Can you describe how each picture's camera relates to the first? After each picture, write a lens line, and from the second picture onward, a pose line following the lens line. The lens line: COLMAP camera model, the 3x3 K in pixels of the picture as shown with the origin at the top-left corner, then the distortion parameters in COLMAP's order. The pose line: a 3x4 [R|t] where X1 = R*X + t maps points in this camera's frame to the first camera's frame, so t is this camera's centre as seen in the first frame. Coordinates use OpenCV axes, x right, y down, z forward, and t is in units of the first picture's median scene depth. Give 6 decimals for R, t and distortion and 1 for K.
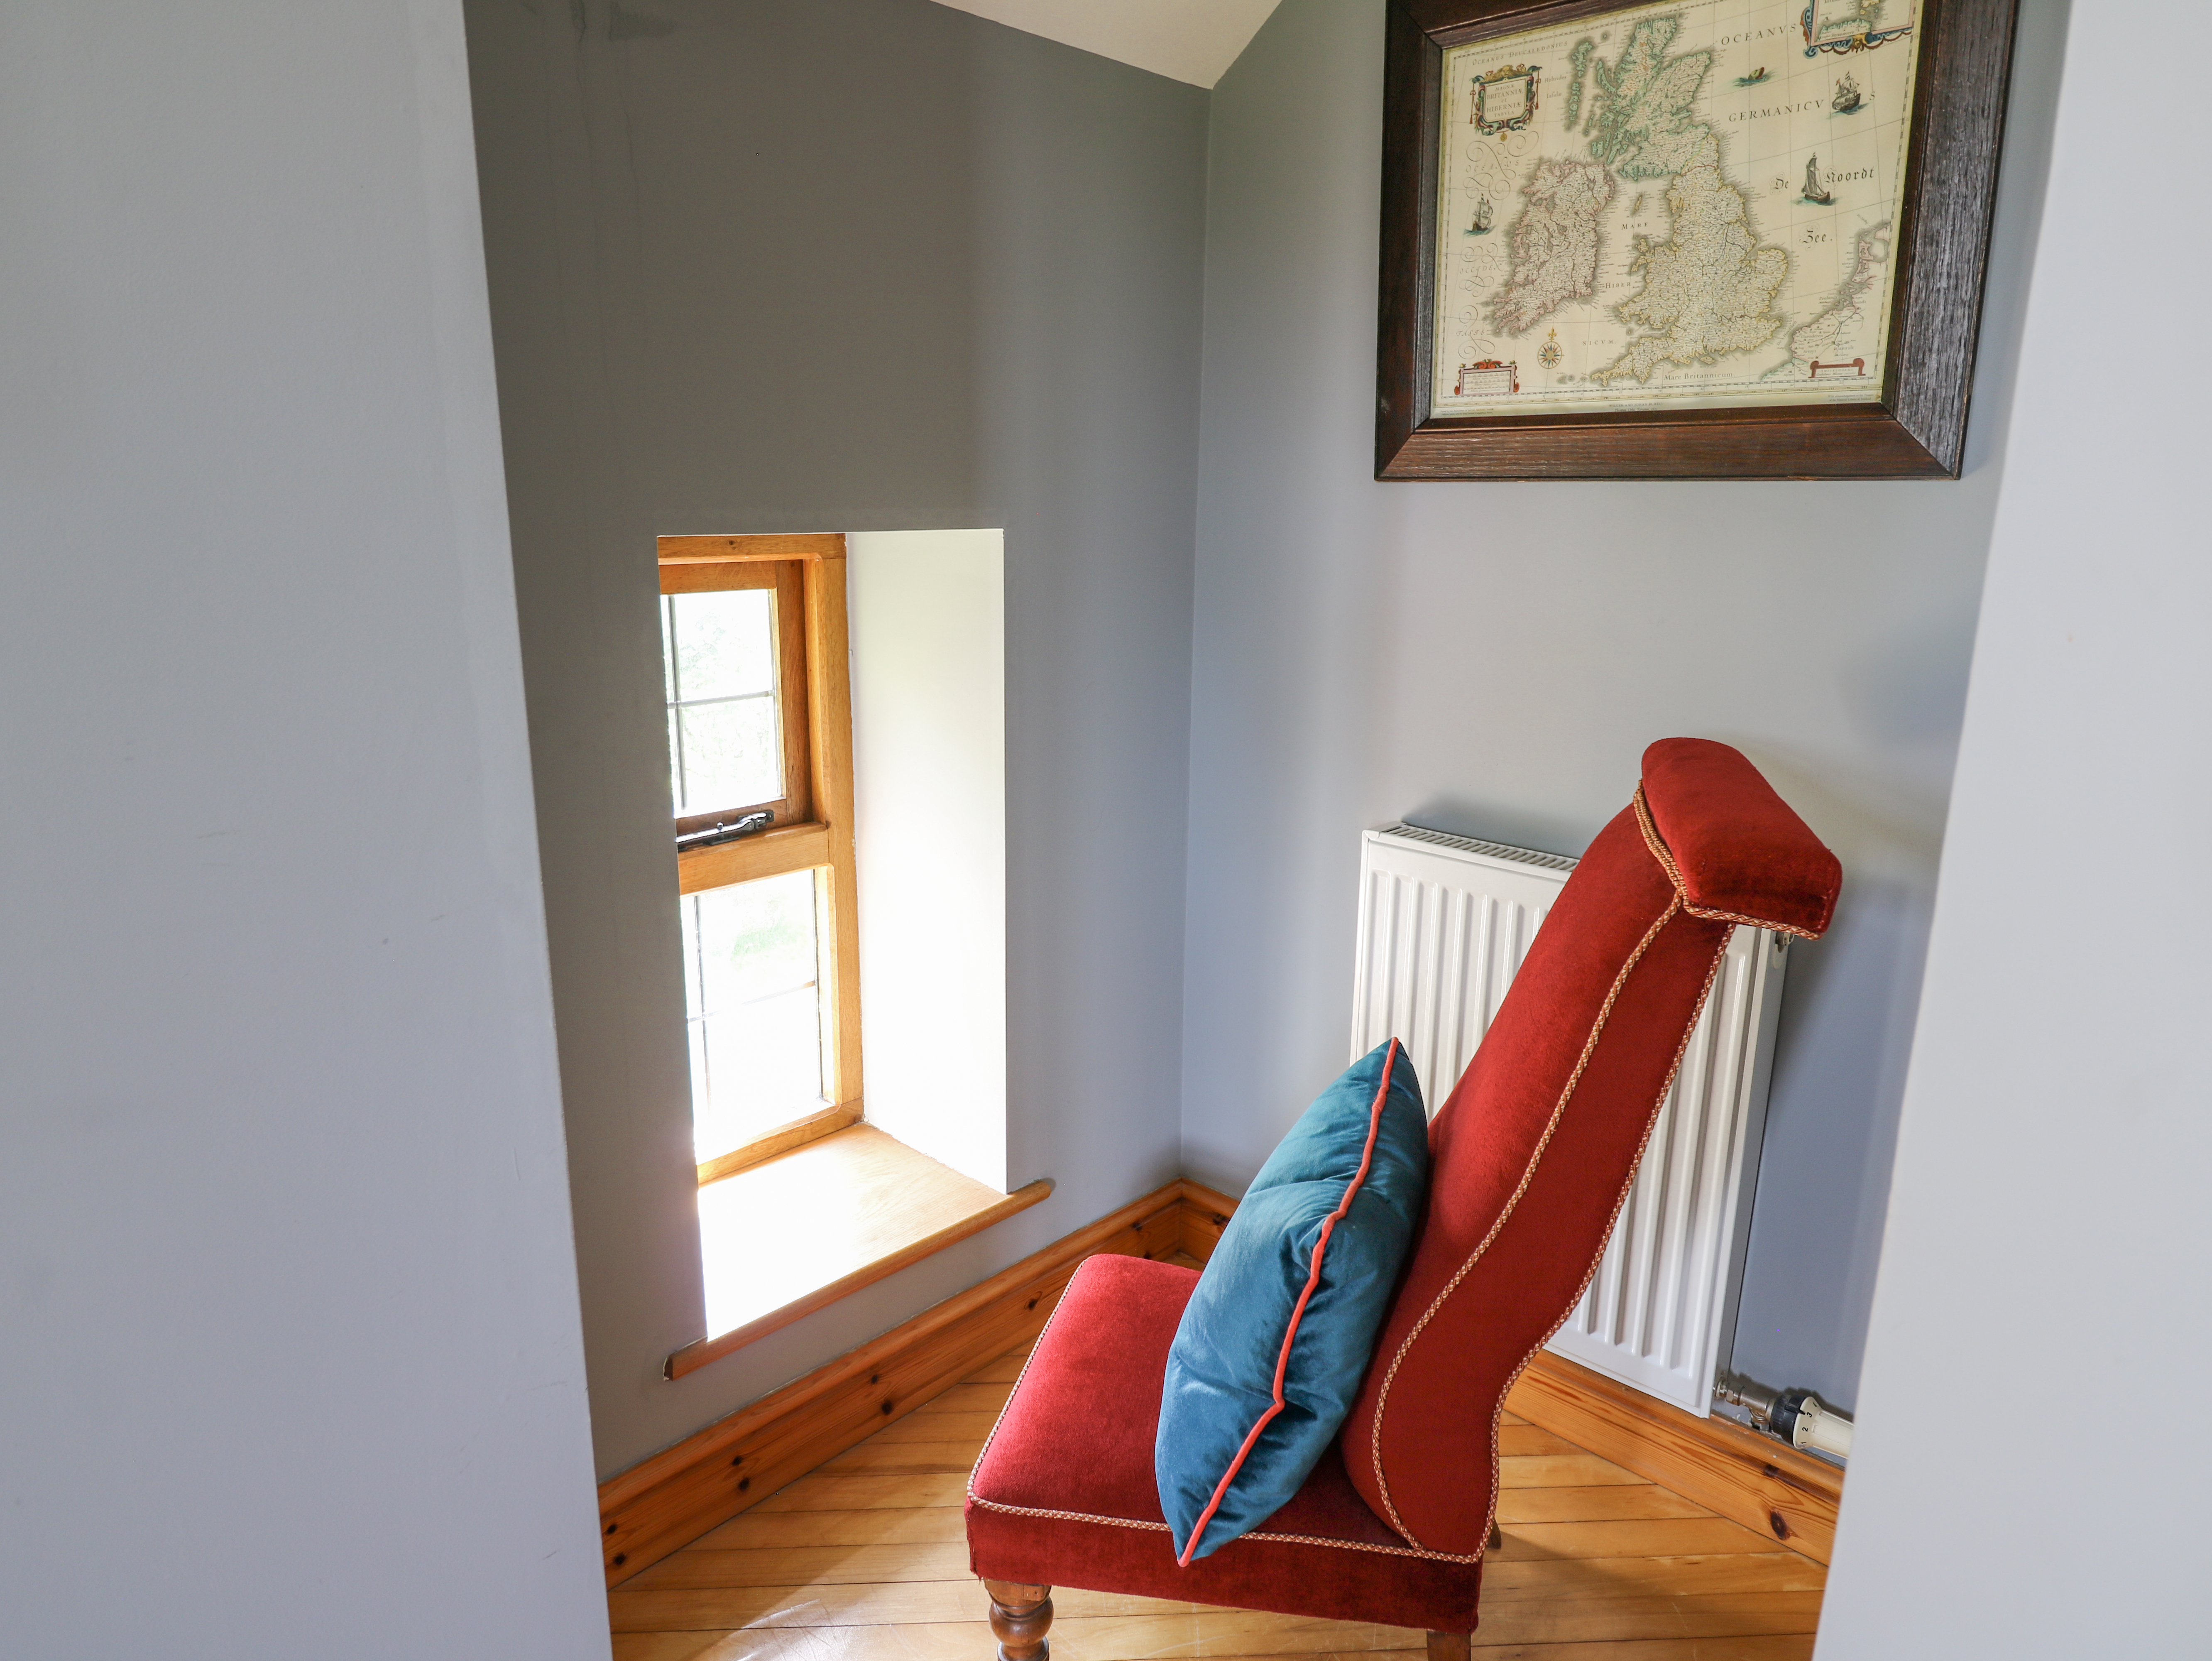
lens RADIAL K [[1468.2, 0, 1106.0], [0, 1468.2, 830.5], [0, 0, 1]] dist [0.056081, -0.046657]
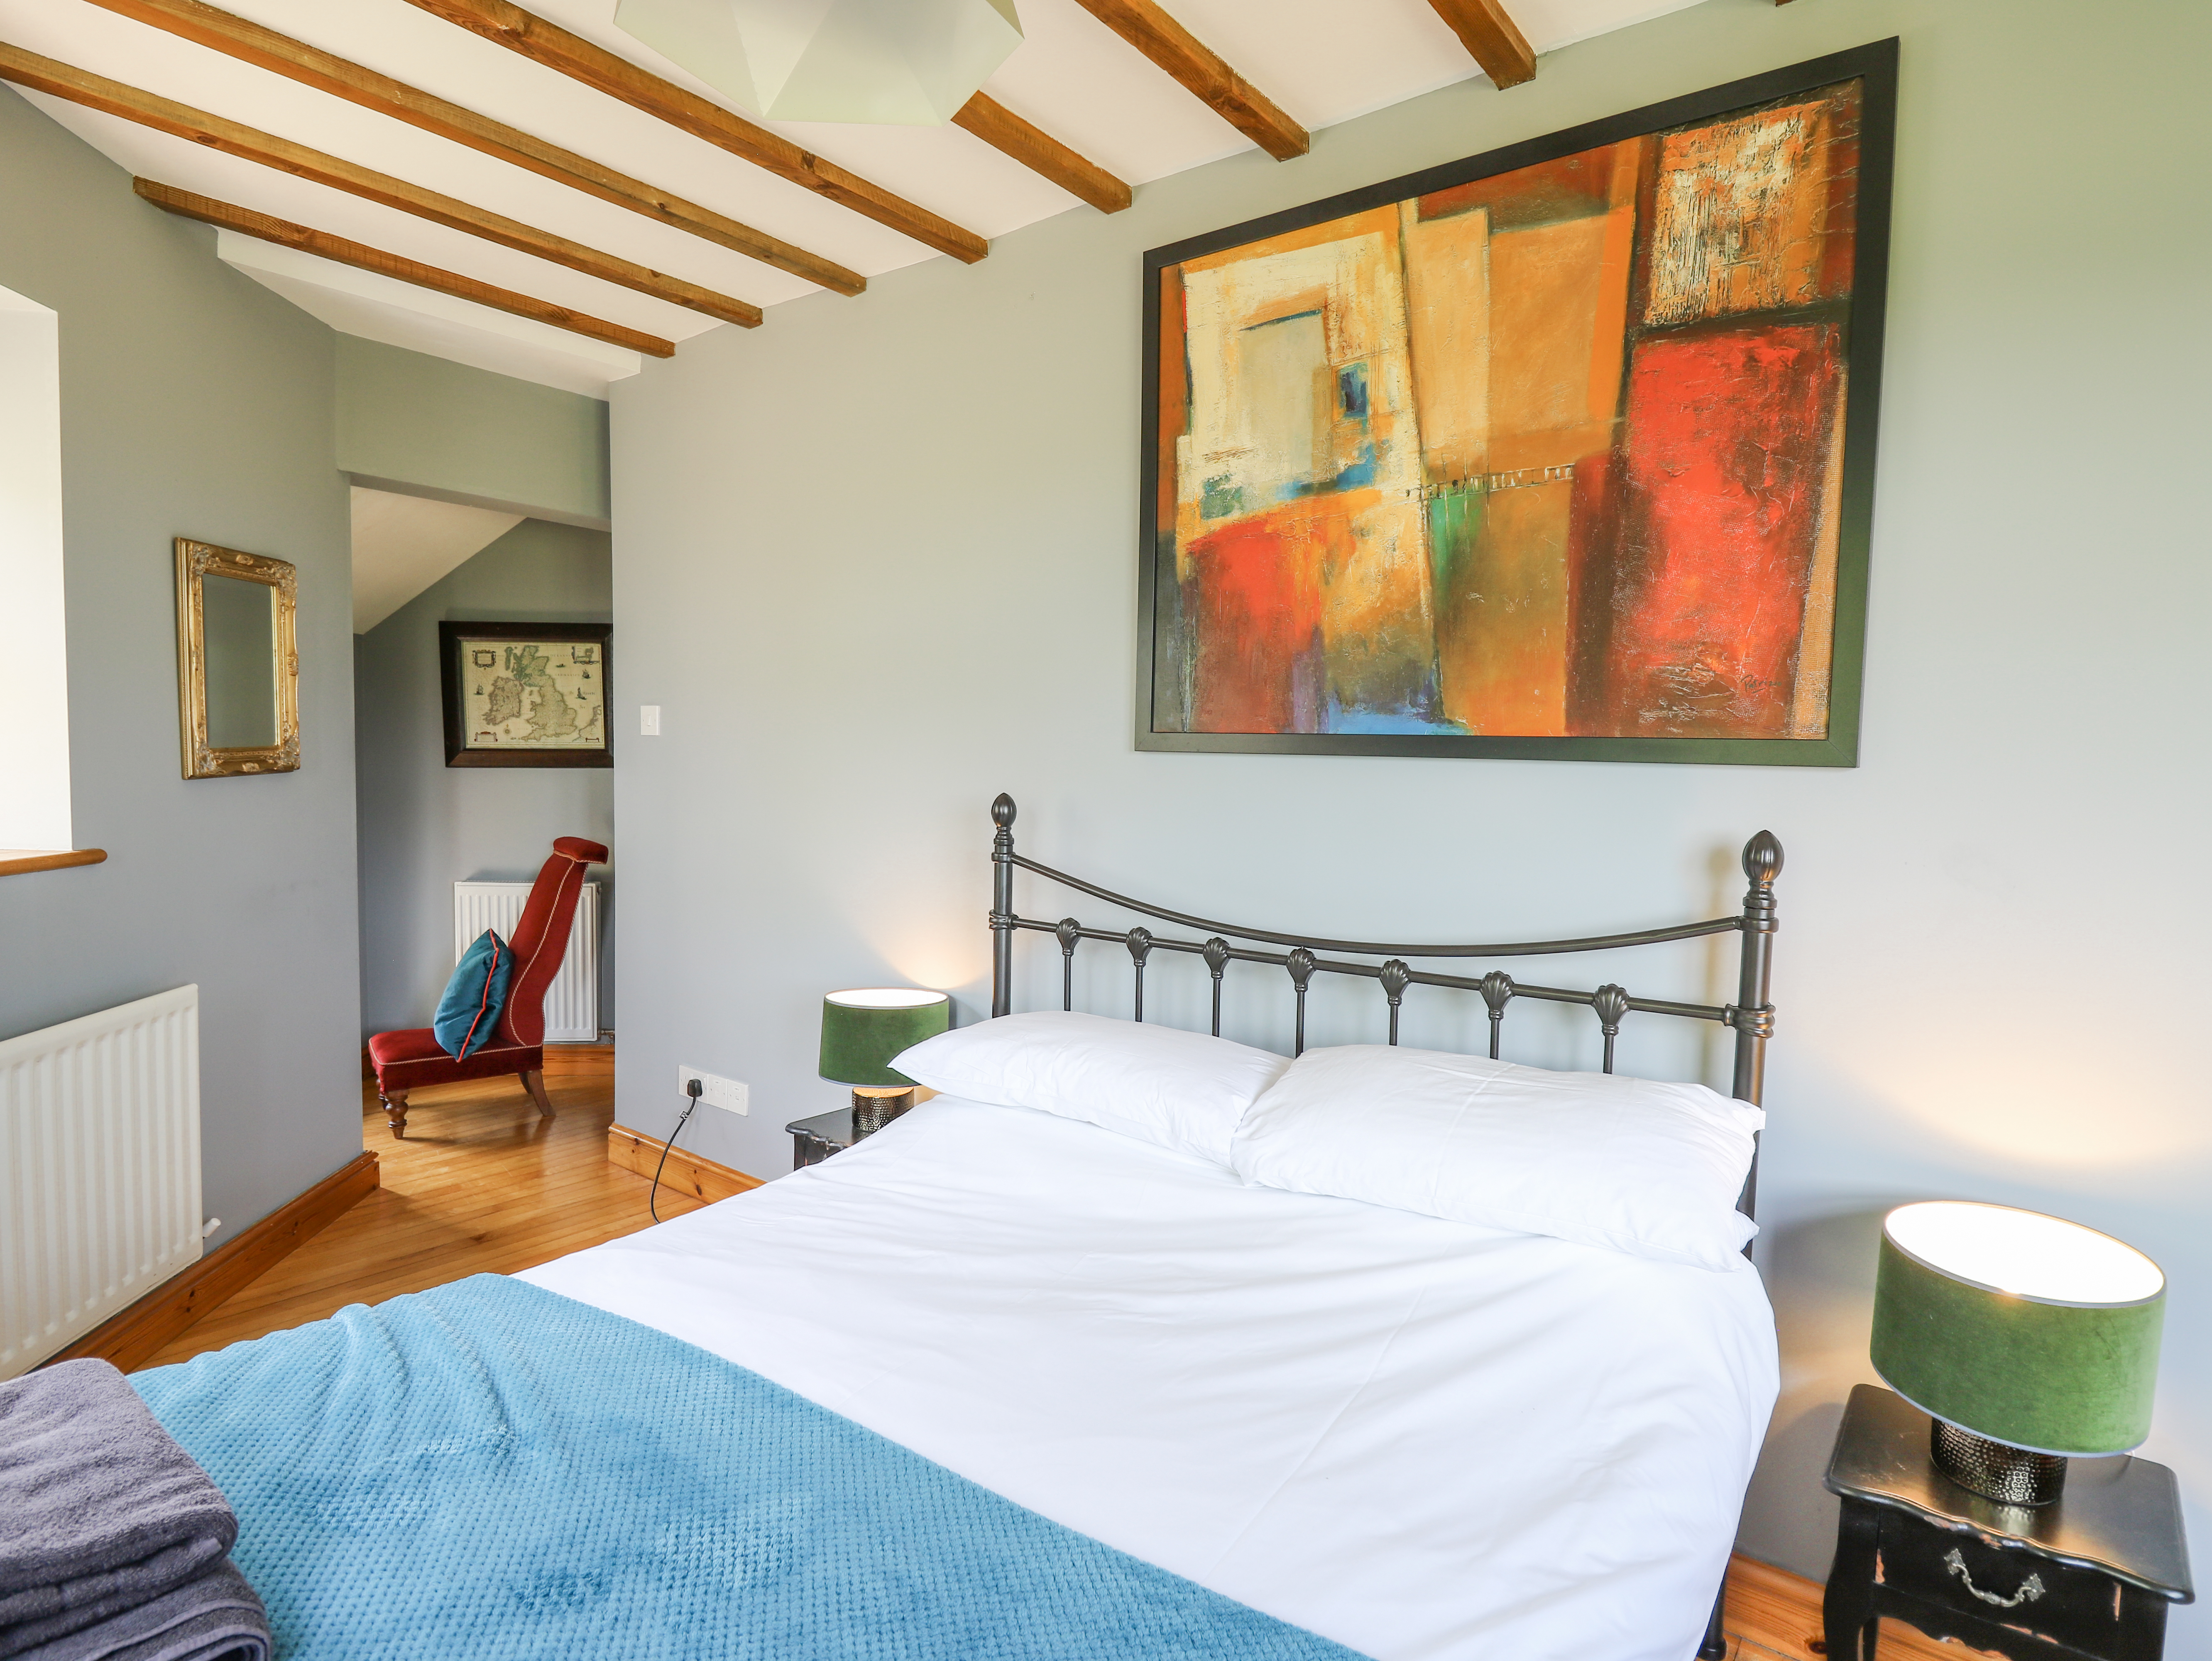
lens RADIAL K [[1245.5, 0, 1106.0], [0, 1245.5, 830.5], [0, 0, 1]] dist [0.018758, -0.000880]
pose [[0.648989, -0.020979, 0.760508, -1.032559], [0.180325, 0.975377, -0.126976, 0.529503], [-0.739119, 0.219545, 0.636792, -1.853002]]
